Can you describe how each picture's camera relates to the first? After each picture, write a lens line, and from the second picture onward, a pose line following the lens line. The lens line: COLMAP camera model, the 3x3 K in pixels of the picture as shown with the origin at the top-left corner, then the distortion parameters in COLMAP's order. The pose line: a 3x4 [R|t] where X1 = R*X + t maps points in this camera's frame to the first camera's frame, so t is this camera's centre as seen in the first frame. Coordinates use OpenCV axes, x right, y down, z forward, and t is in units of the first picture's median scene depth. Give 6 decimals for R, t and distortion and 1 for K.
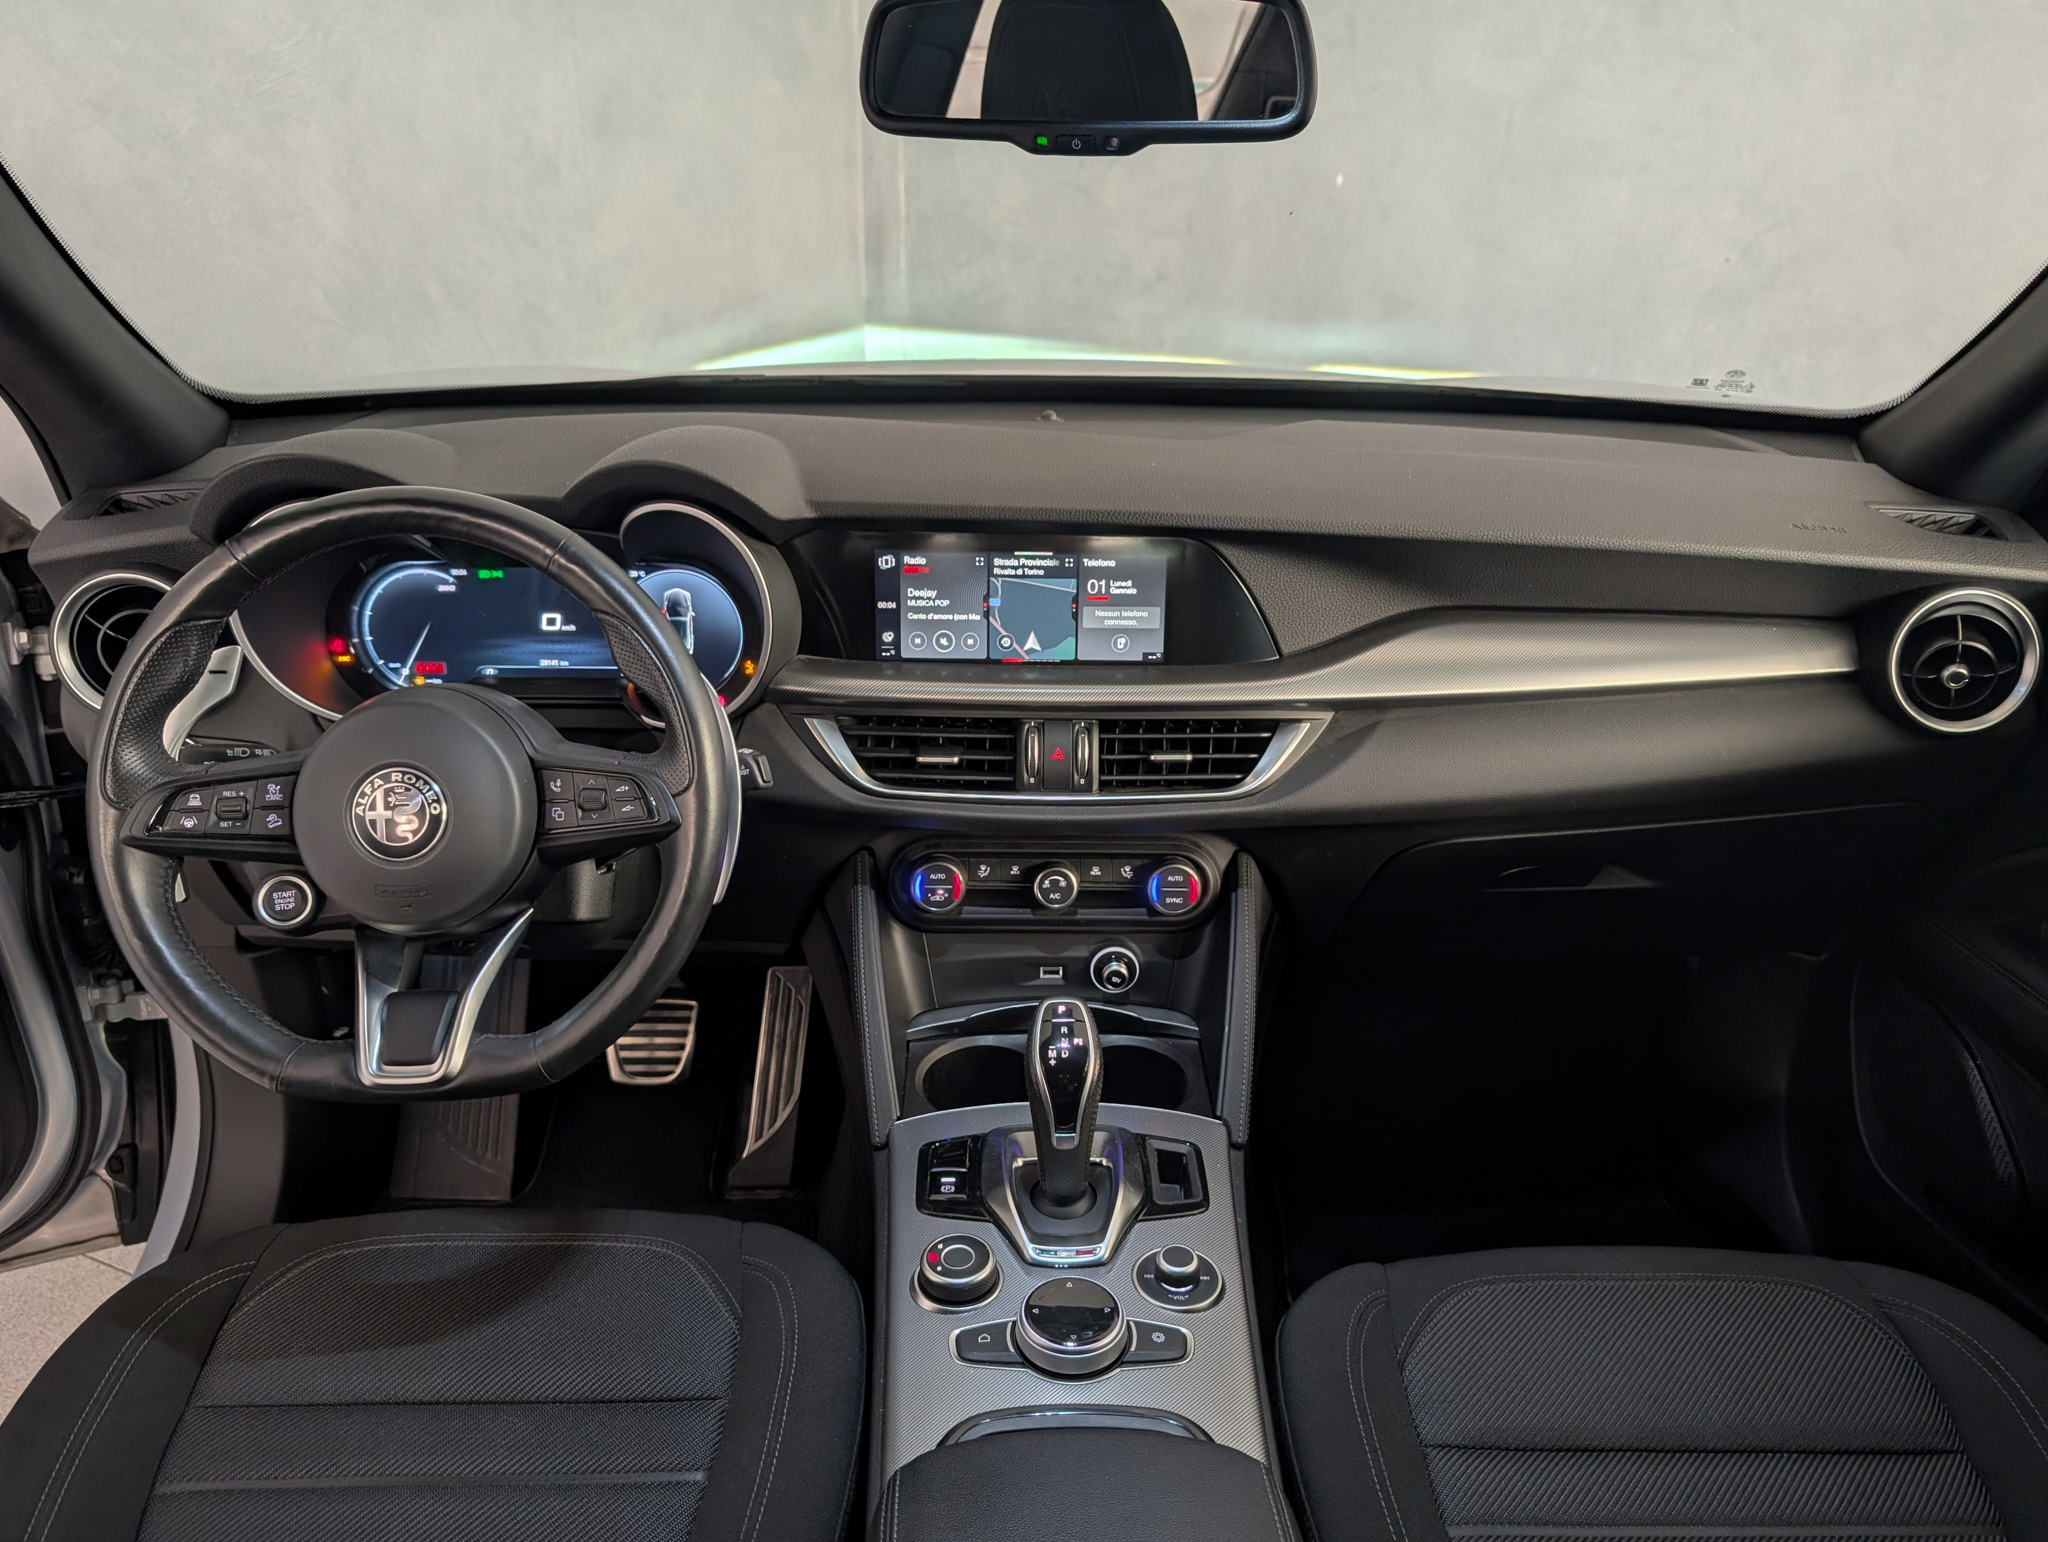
lens RADIAL K [[1536.6, 0, 1030.9], [0, 1536.6, 771.5], [0, 0, 1]] dist [0.008238, -0.006852]
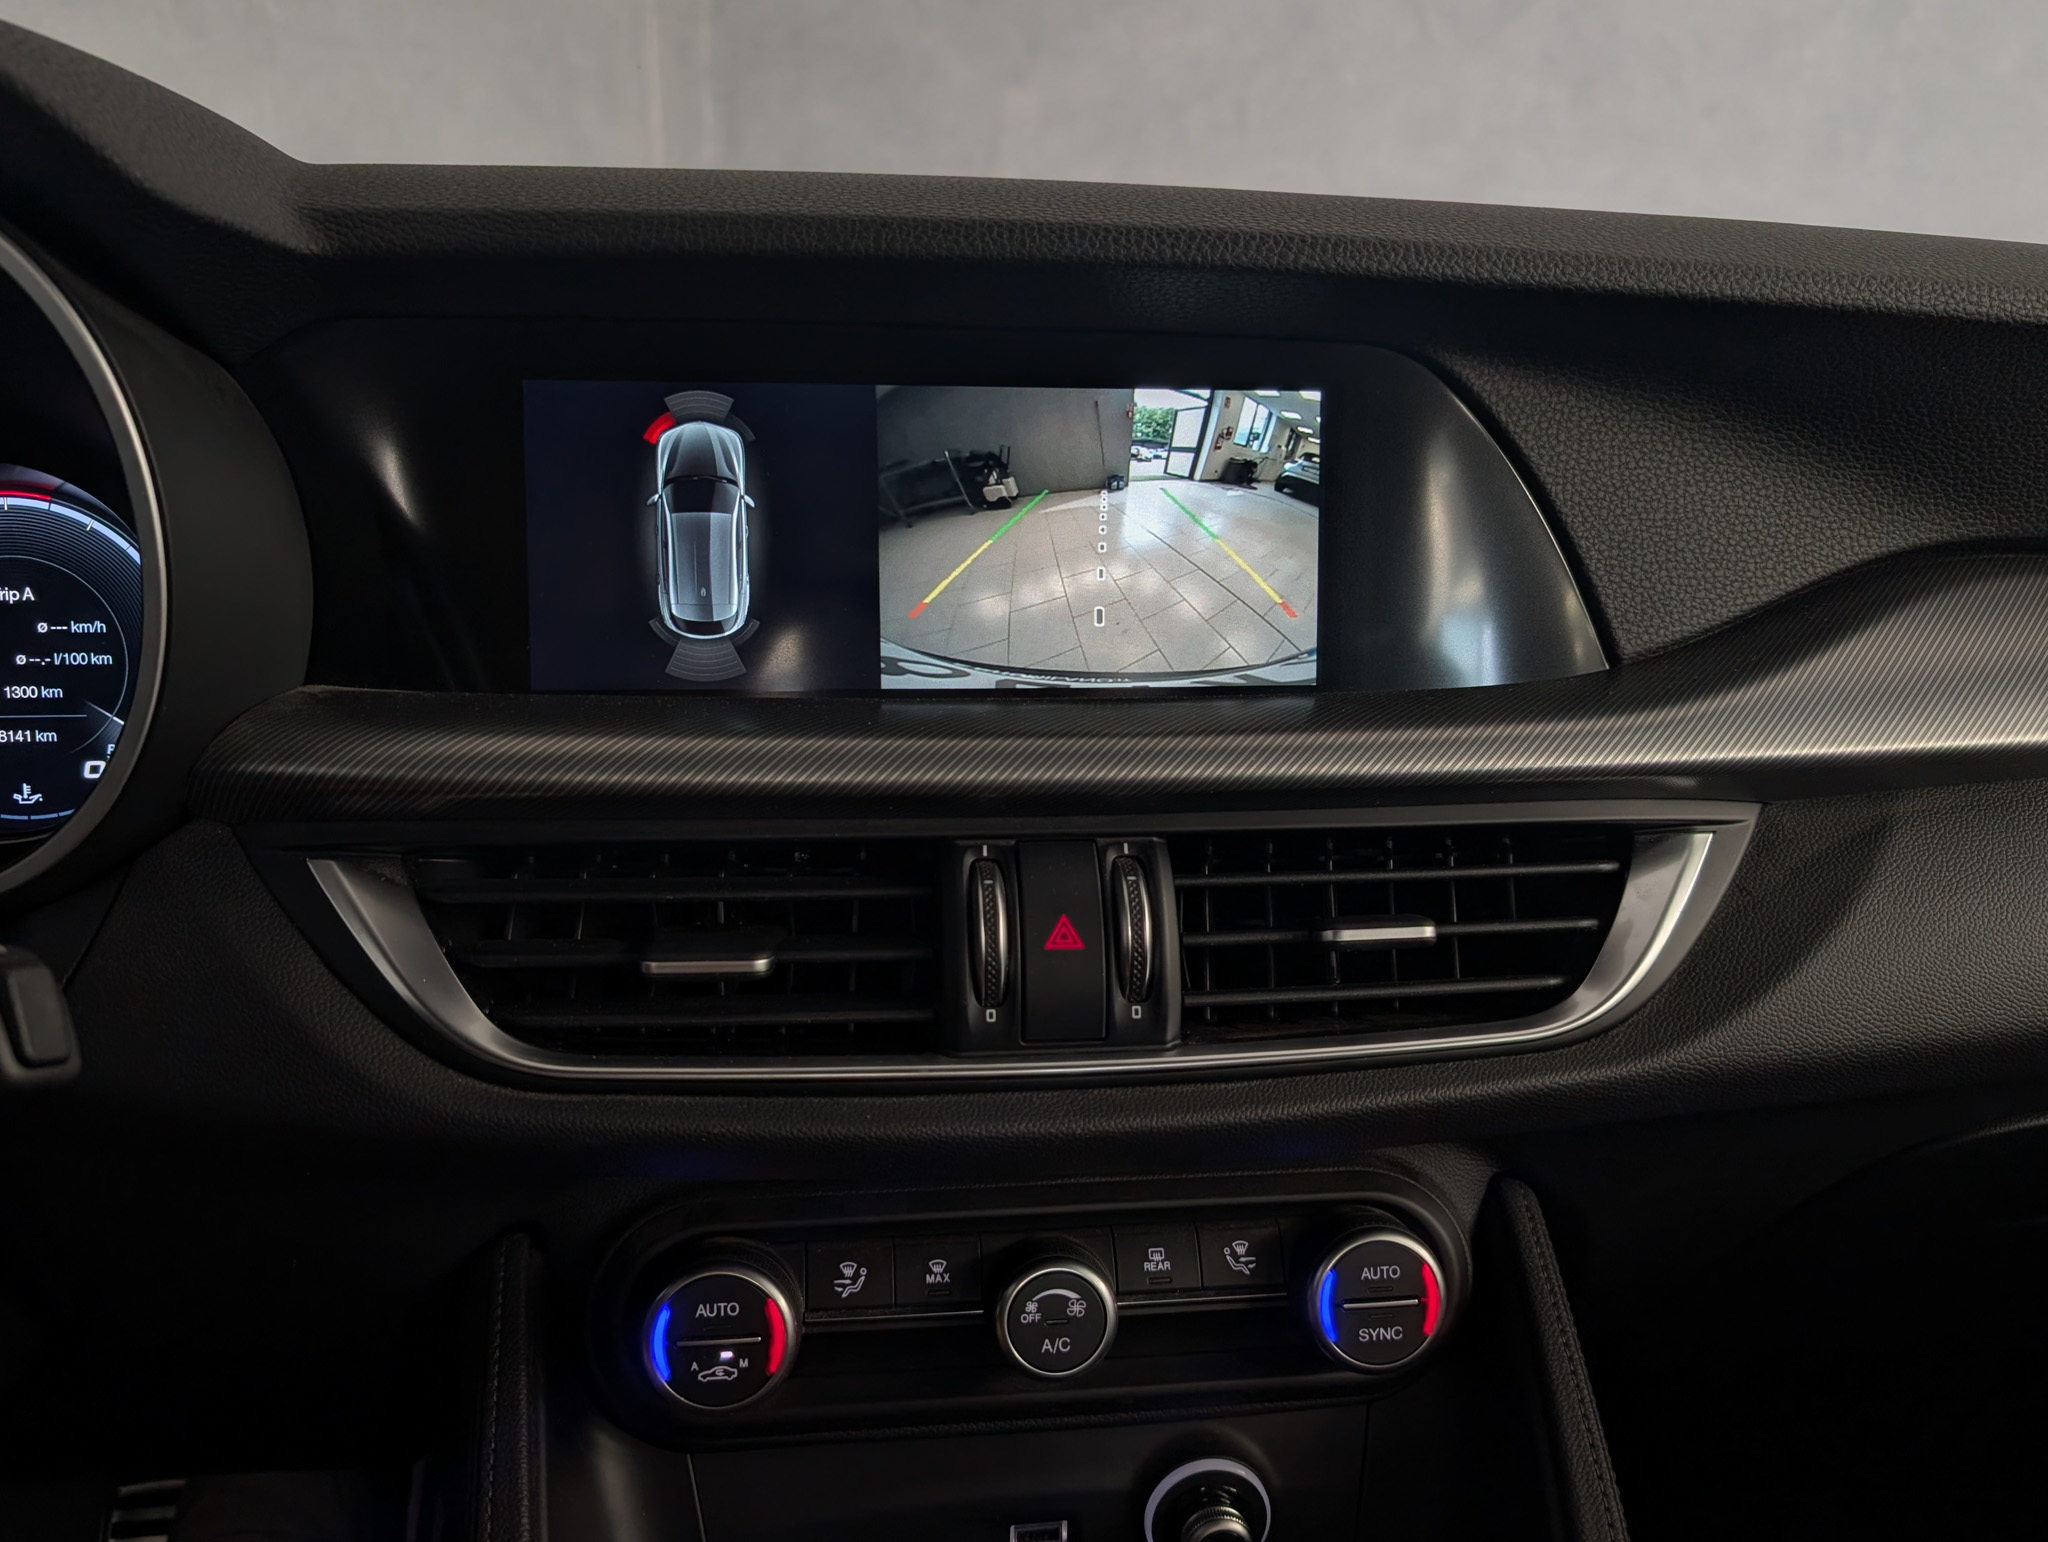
lens RADIAL K [[1633.2, 0, 1035.8], [0, 1633.2, 741.0], [0, 0, 1]] dist [-0.016561, 0.011225]
pose [[0.994316, -0.026357, 0.103151, -0.024416], [0.041899, 0.987563, -0.151540, 0.000405], [-0.097874, 0.155001, 0.983054, 0.624894]]
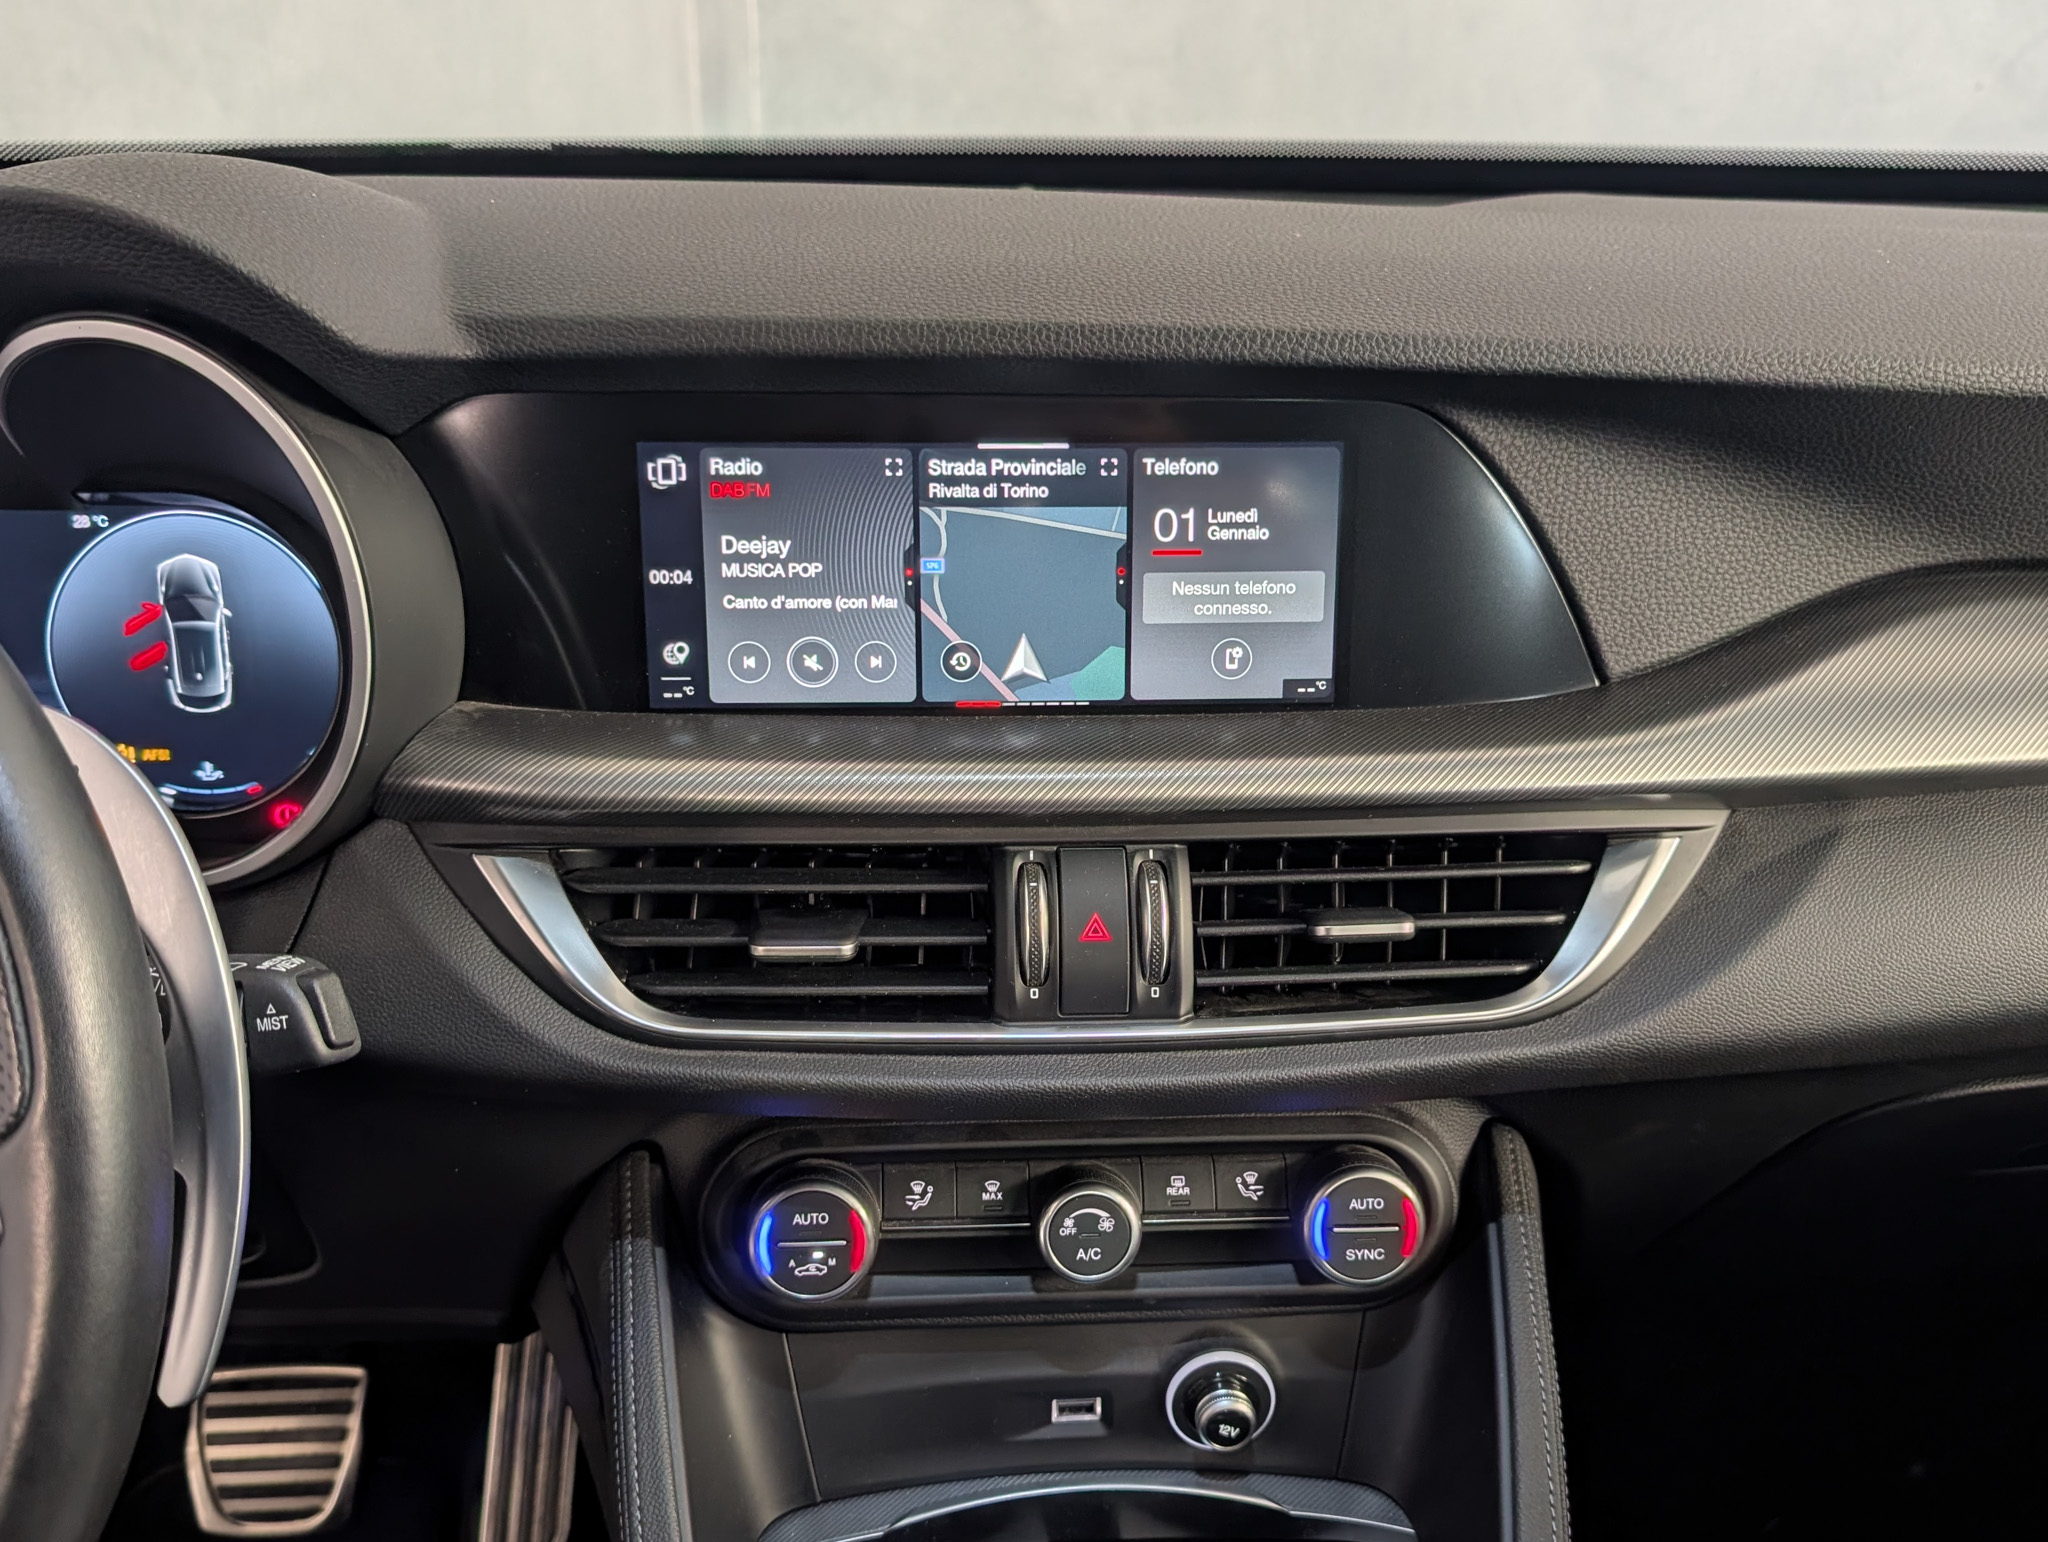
lens RADIAL K [[1920.6, 0, 1026.0], [0, 1920.6, 825.4], [0, 0, 1]] dist [0.104881, -0.333411]
pose [[0.998827, -0.024149, 0.041969, -0.021666], [0.024642, 0.999633, -0.011274, -0.033119], [-0.041681, 0.012295, 0.999055, 0.475584]]
